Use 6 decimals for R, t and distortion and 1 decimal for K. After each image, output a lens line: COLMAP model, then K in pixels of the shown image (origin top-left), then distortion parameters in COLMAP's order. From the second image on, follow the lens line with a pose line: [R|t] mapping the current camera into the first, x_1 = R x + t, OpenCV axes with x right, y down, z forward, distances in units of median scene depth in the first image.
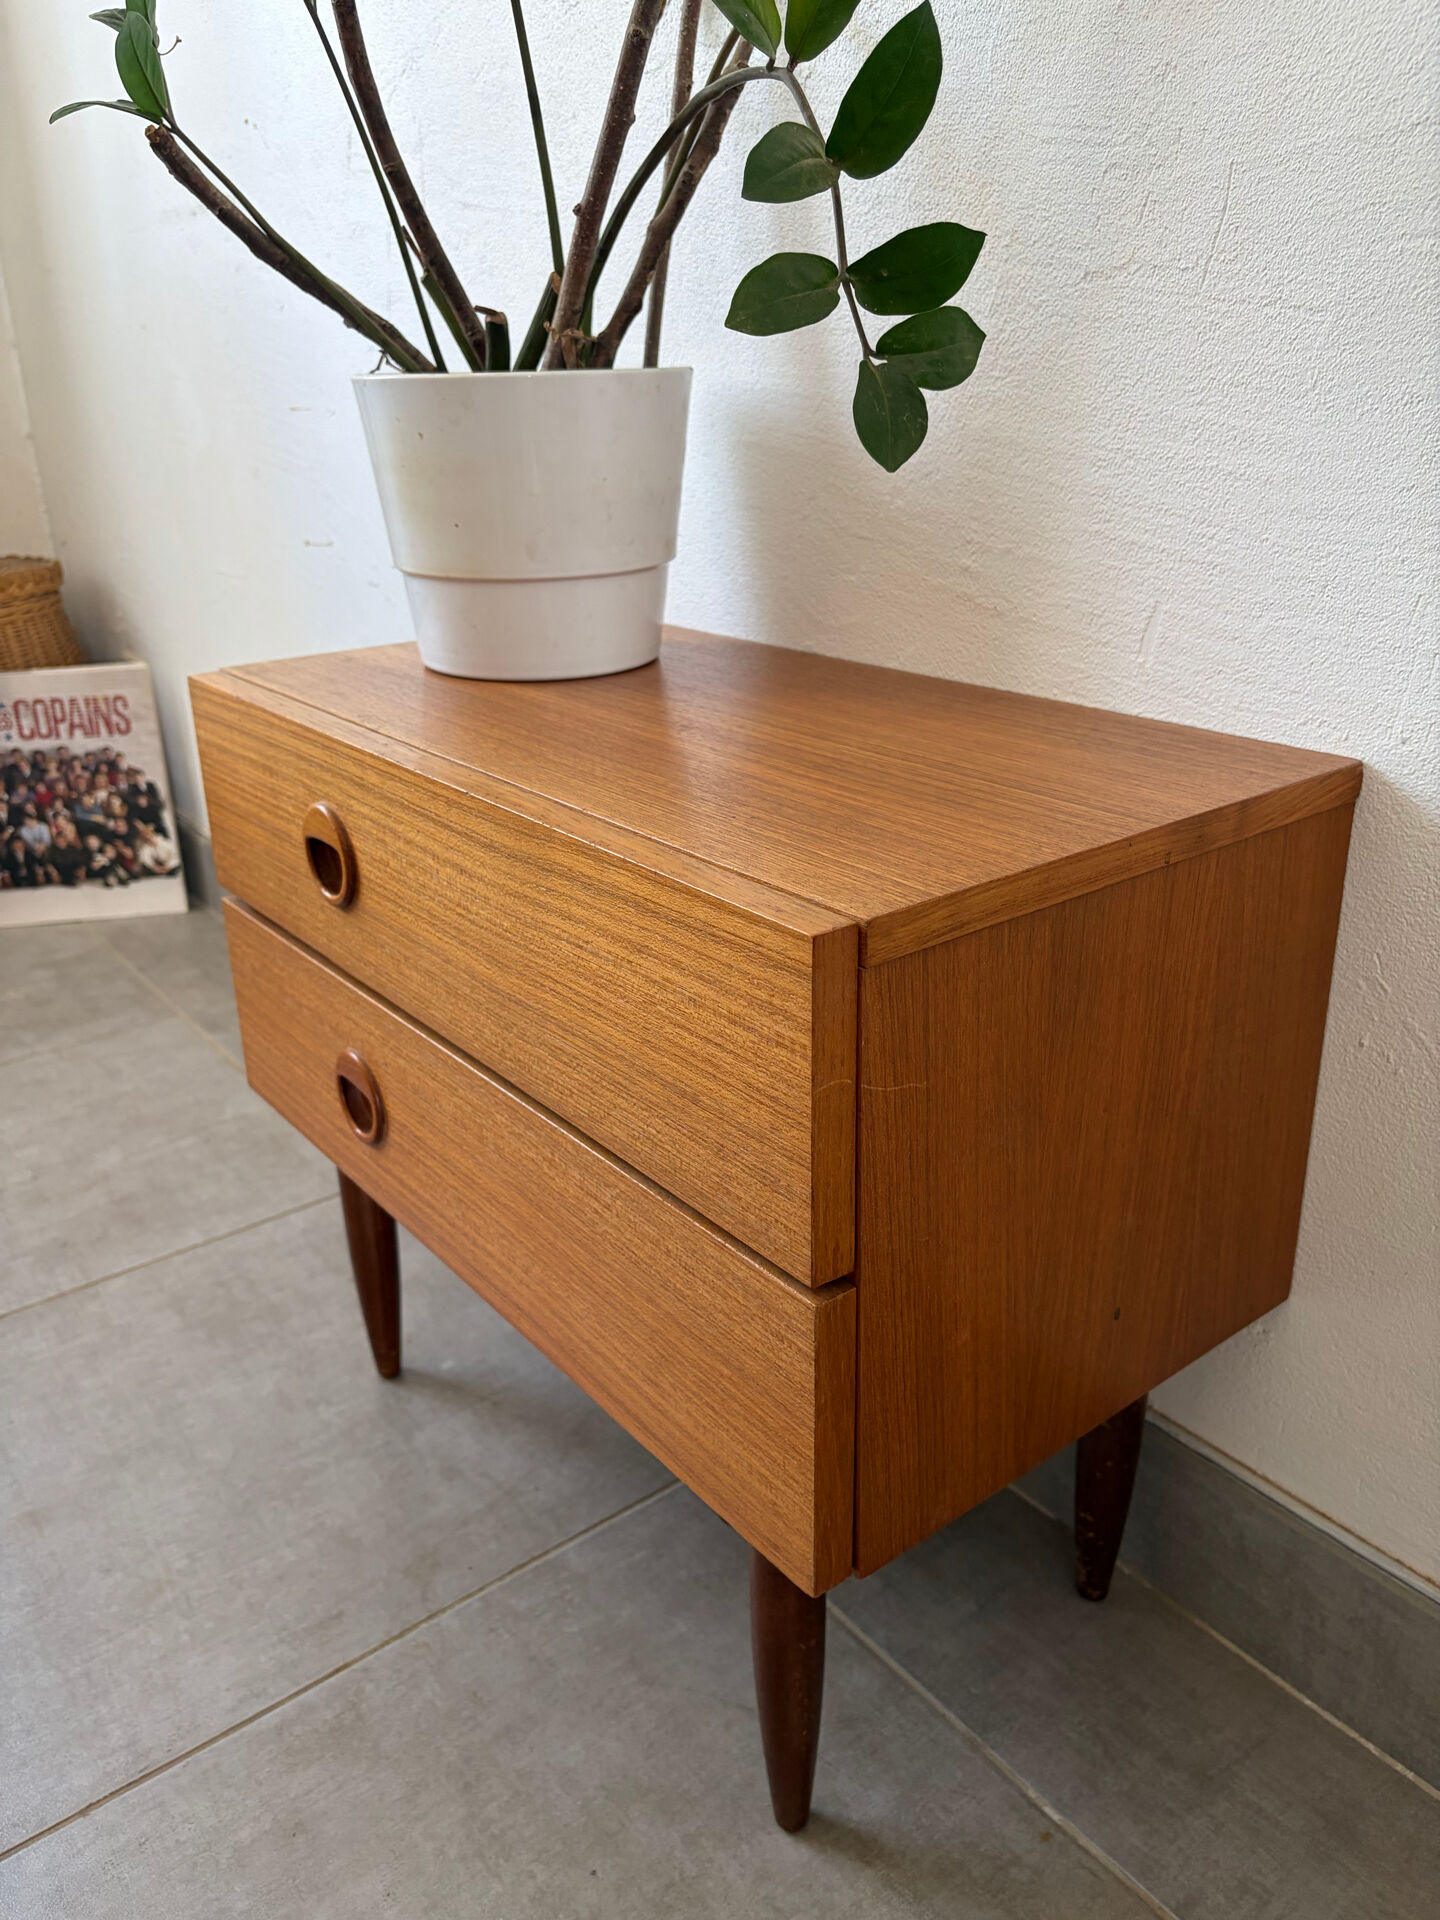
lens RADIAL K [[1464.5, 0, 711.5], [0, 1464.5, 963.6], [0, 0, 1]] dist [0.035496, -0.042332]
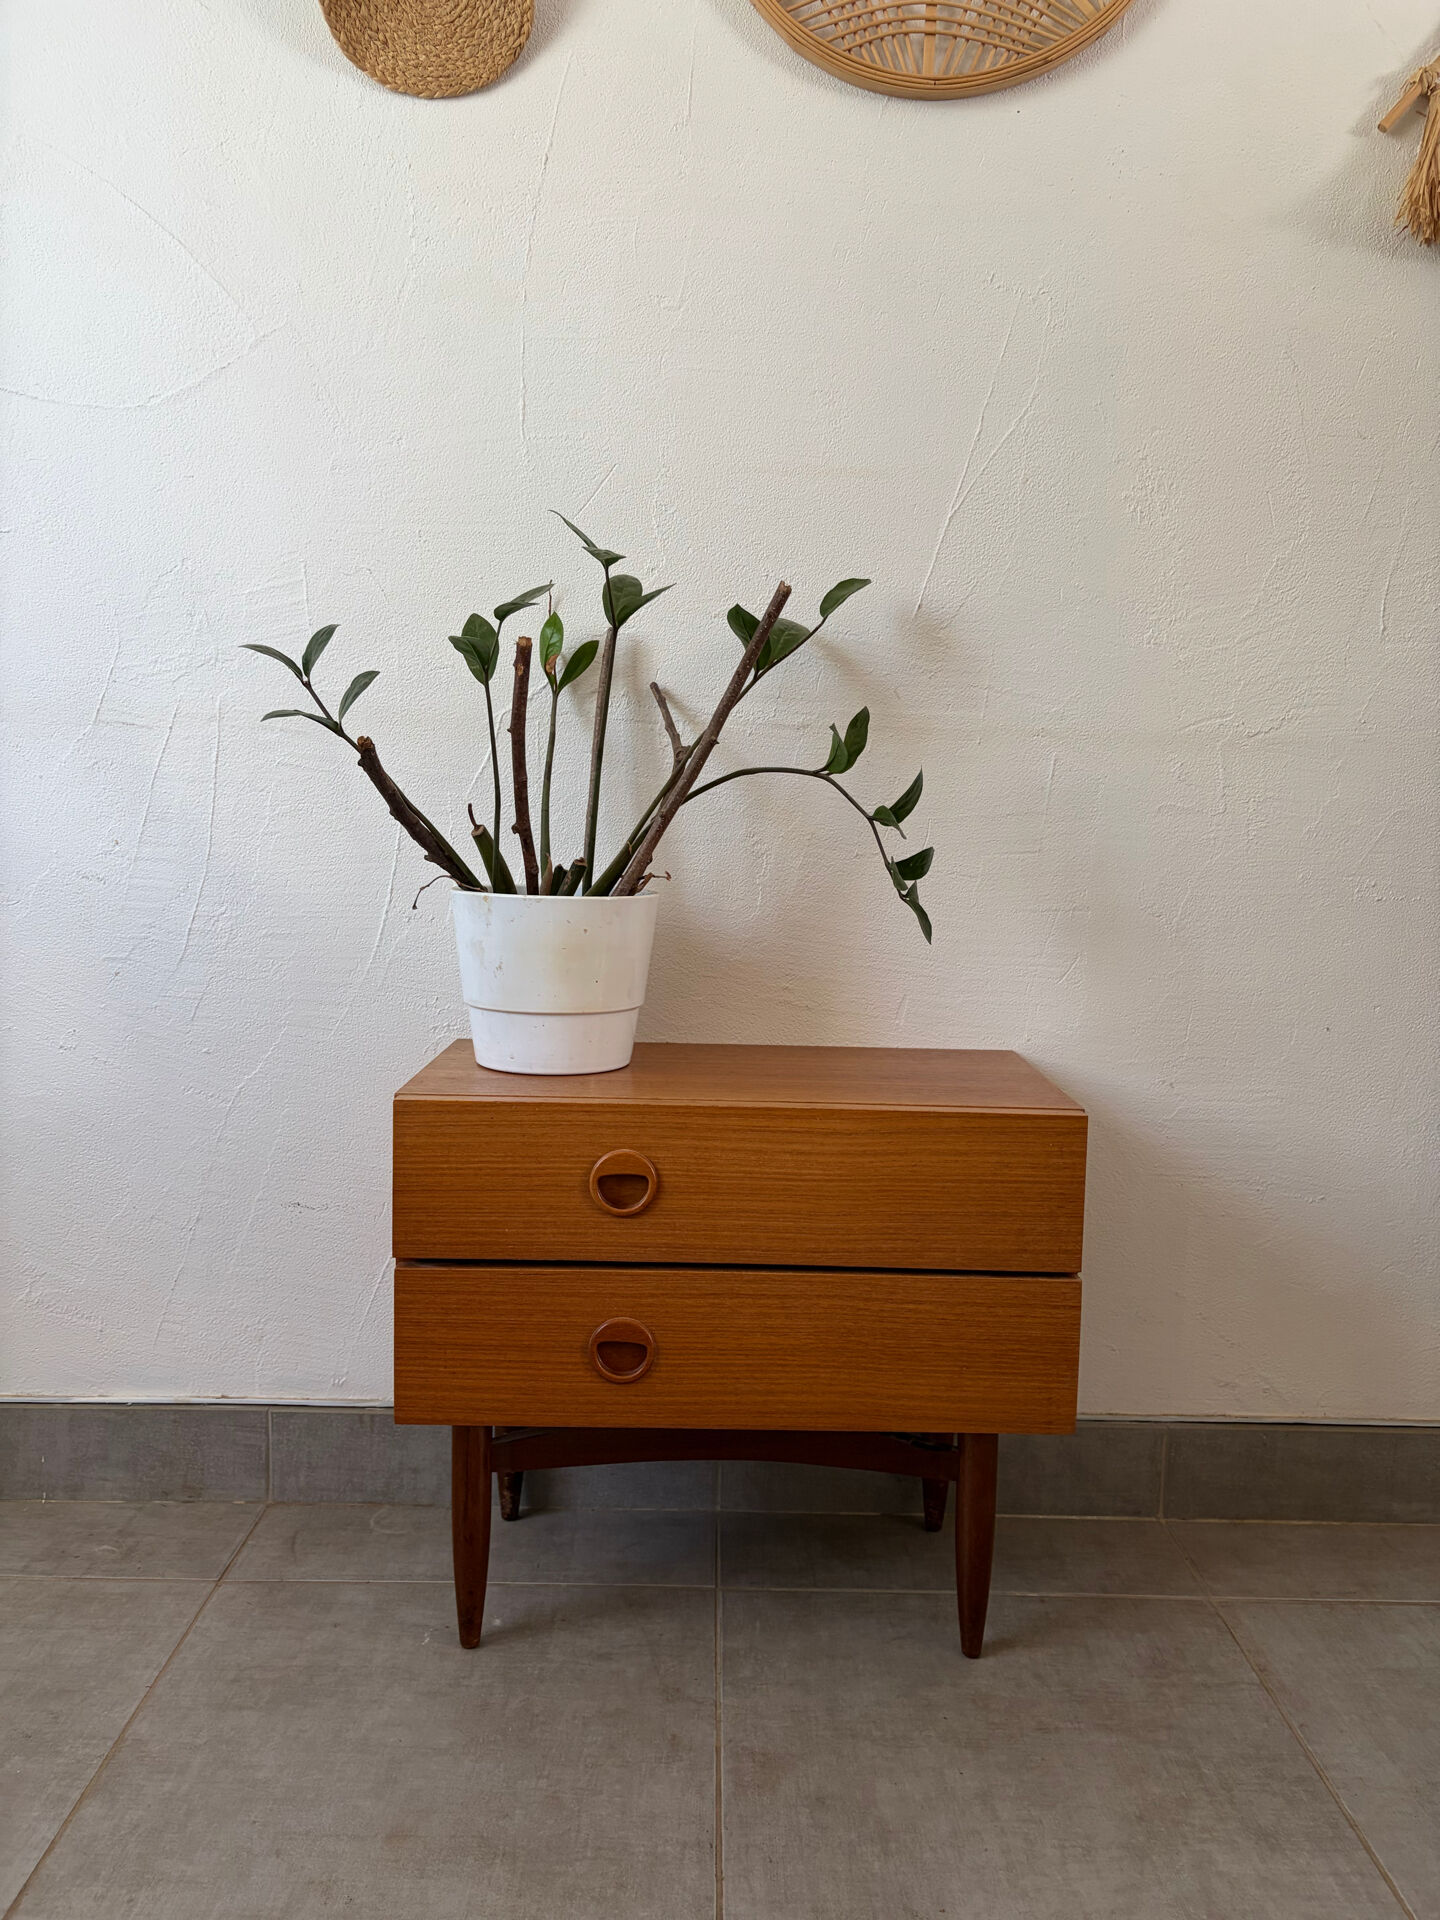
lens RADIAL K [[1464.5, 0, 731.9], [0, 1464.5, 968.3], [0, 0, 1]] dist [0.035496, -0.042332]
pose [[0.598361, -0.048278, 0.799771, -1.447342], [0.267805, 0.952825, -0.142845, -0.038576], [-0.755146, 0.299656, 0.583062, -0.076048]]
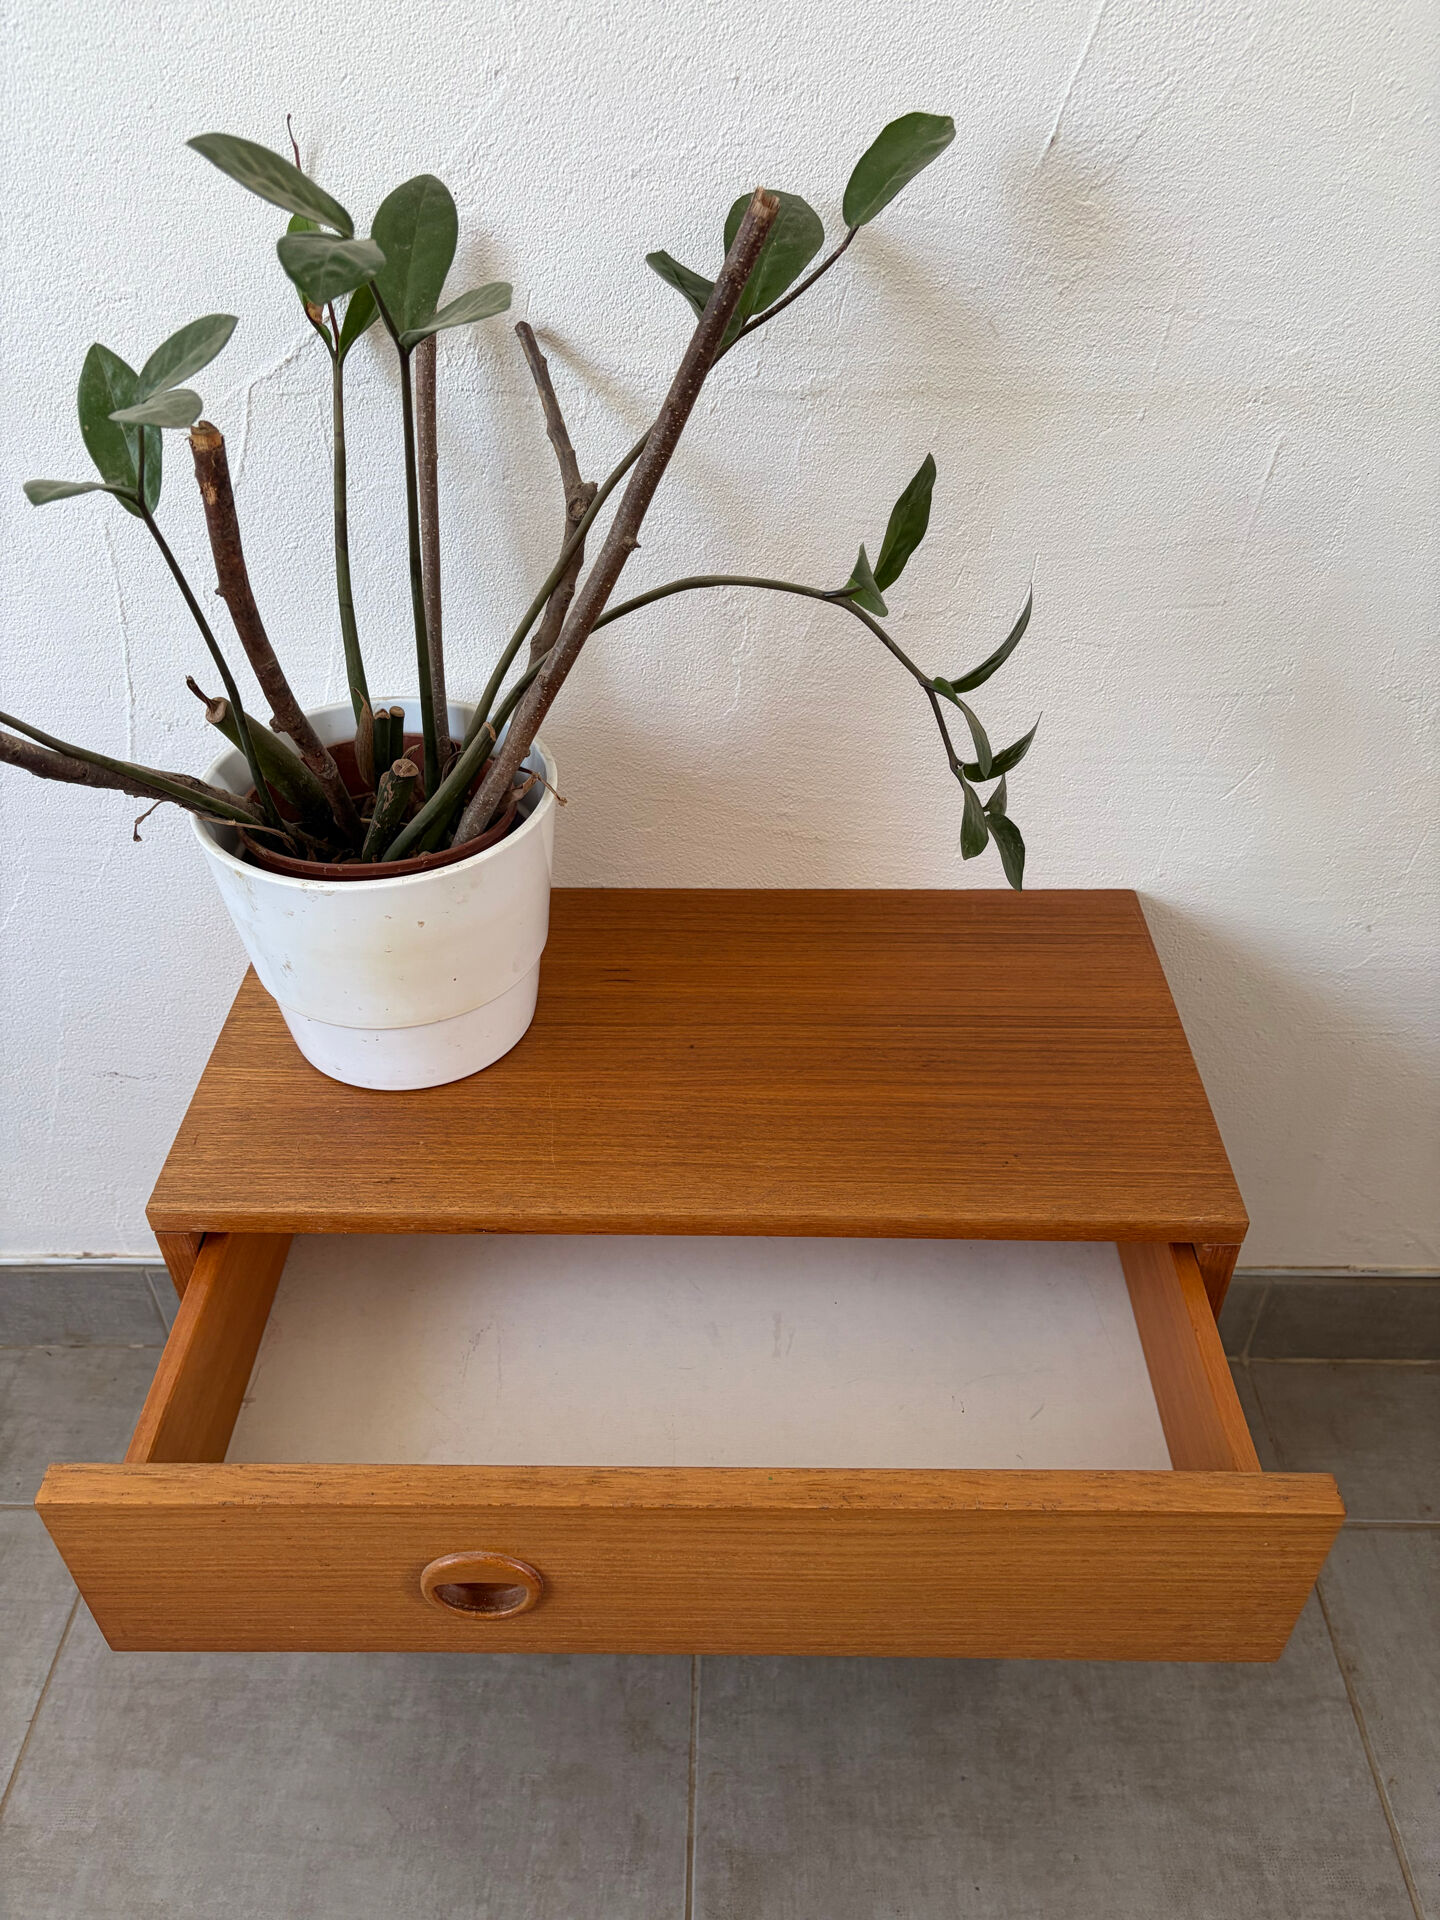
lens RADIAL K [[1464.5, 0, 717.1], [0, 1464.5, 953.3], [0, 0, 1]] dist [0.035496, -0.042332]
pose [[0.623700, -0.470246, 0.624393, -0.696358], [0.289150, 0.880936, 0.374625, -0.656602], [-0.726216, -0.053110, 0.685412, 0.206534]]
